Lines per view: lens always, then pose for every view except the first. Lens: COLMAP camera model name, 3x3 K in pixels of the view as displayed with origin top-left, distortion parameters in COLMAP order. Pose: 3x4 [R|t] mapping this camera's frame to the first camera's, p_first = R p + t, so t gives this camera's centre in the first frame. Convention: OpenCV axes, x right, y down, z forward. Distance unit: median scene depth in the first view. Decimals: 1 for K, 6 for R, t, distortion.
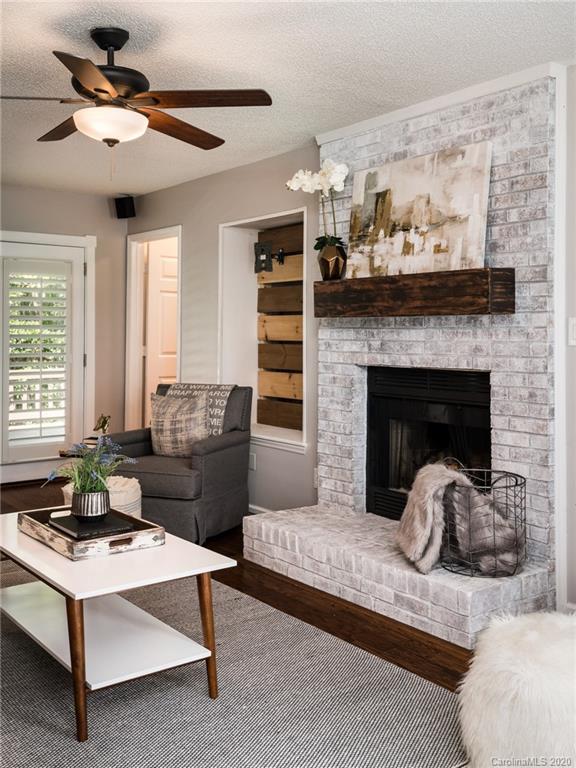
lens RADIAL K [[800.6, 0, 273.6], [0, 800.6, 332.2], [0, 0, 1]] dist [0.045917, 0.000000]
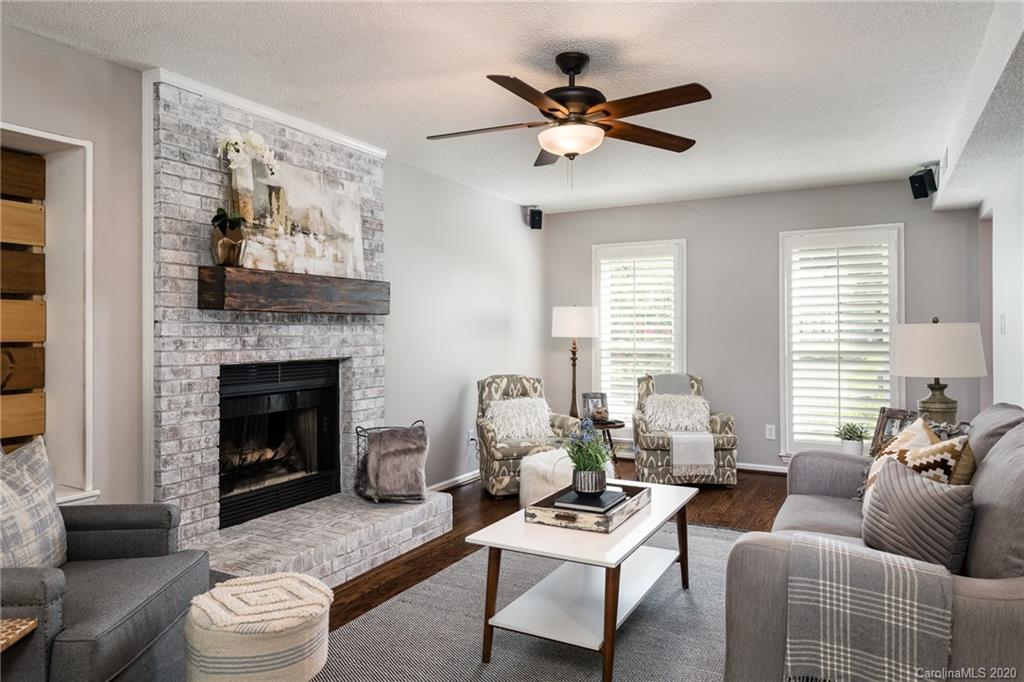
lens RADIAL K [[673.6, 0, 517.8], [0, 673.6, 324.6], [0, 0, 1]] dist [0.039817, -0.018811]
pose [[-0.429870, 0.007825, 0.902857, -0.820248], [0.002107, 0.999968, -0.007663, 0.003665], [-0.902888, -0.001392, -0.429873, 1.188057]]
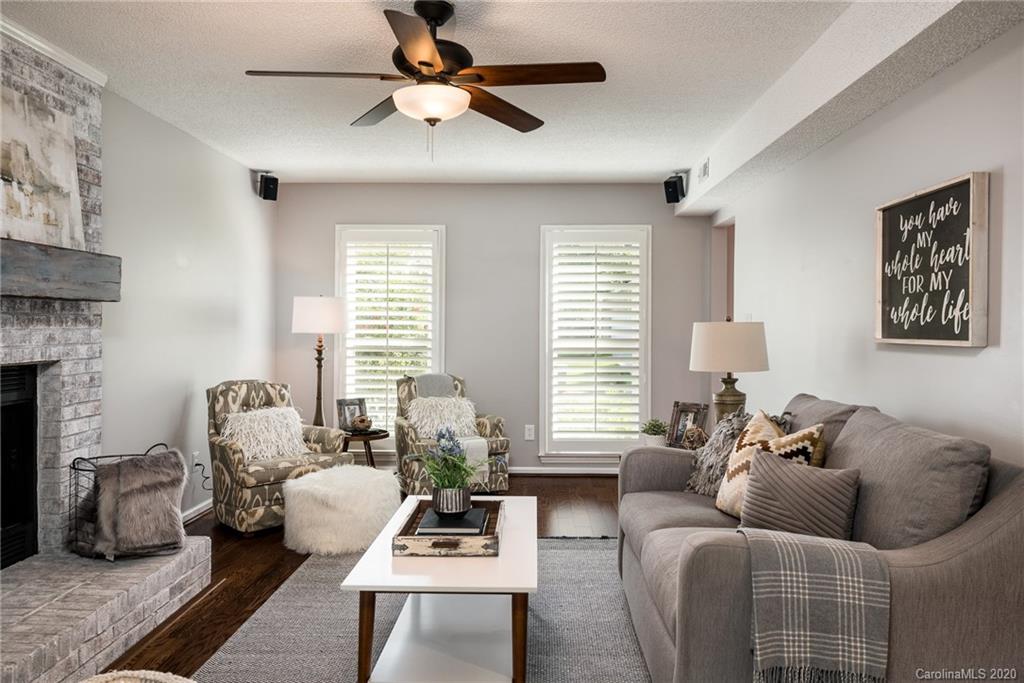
lens RADIAL K [[759.2, 0, 520.8], [0, 759.2, 324.9], [0, 0, 1]] dist [0.047725, -0.025454]
pose [[-0.790844, -0.004352, 0.612002, -0.677448], [-0.006583, 0.999977, -0.001395, 0.004196], [-0.611982, -0.005132, -0.790855, 1.332884]]
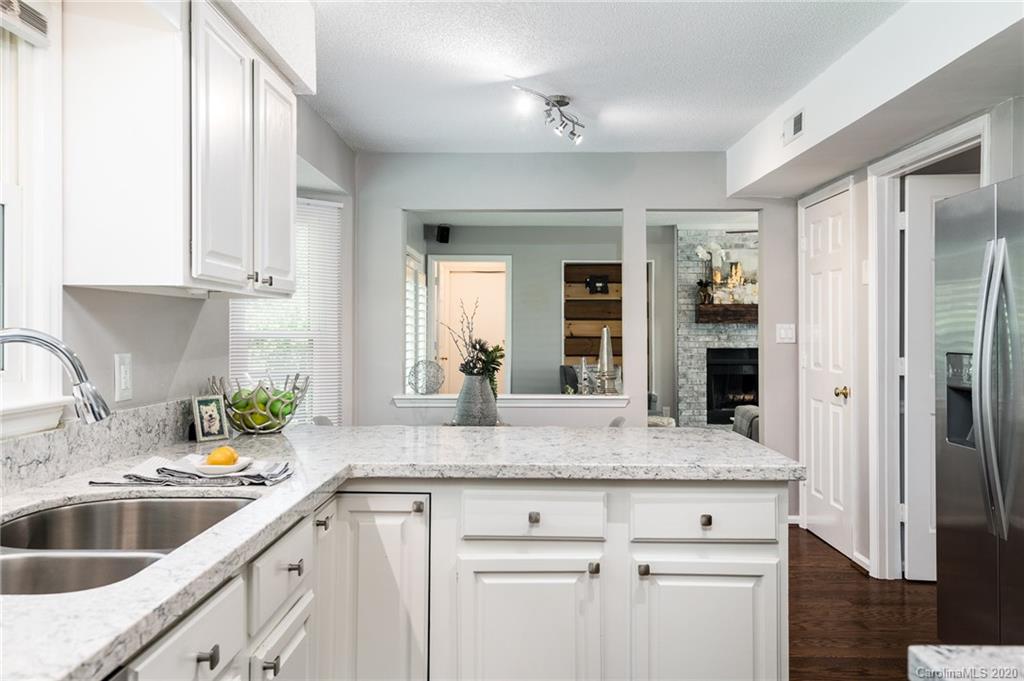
lens RADIAL K [[824.4, 0, 508.8], [0, 824.4, 336.8], [0, 0, 1]] dist [0.010686, 0.000968]
pose [[0.607242, 0.003065, 0.794511, -2.053316], [-0.001196, 0.999995, -0.002943, 0.023264], [-0.794516, 0.000837, 0.607242, 0.198079]]
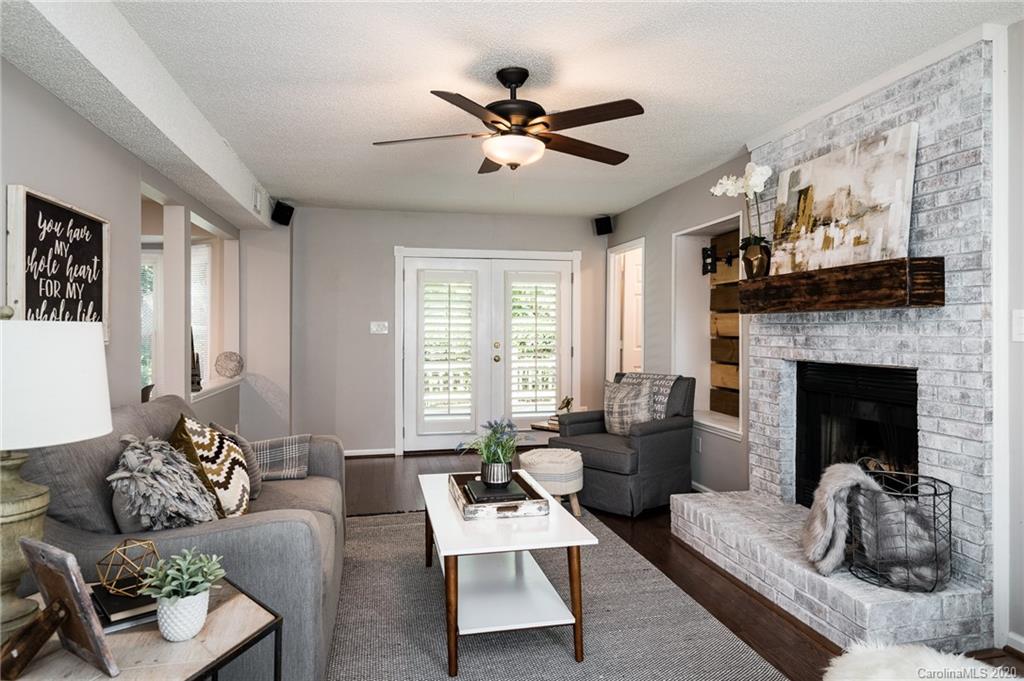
lens RADIAL K [[634.1, 0, 509.4], [0, 634.1, 330.6], [0, 0, 1]] dist [0.030435, -0.023759]
pose [[0.910155, -0.001911, -0.414263, 0.141444], [0.002250, 0.999997, 0.000331, 0.003142], [0.414261, -0.001233, 0.910157, 0.124204]]
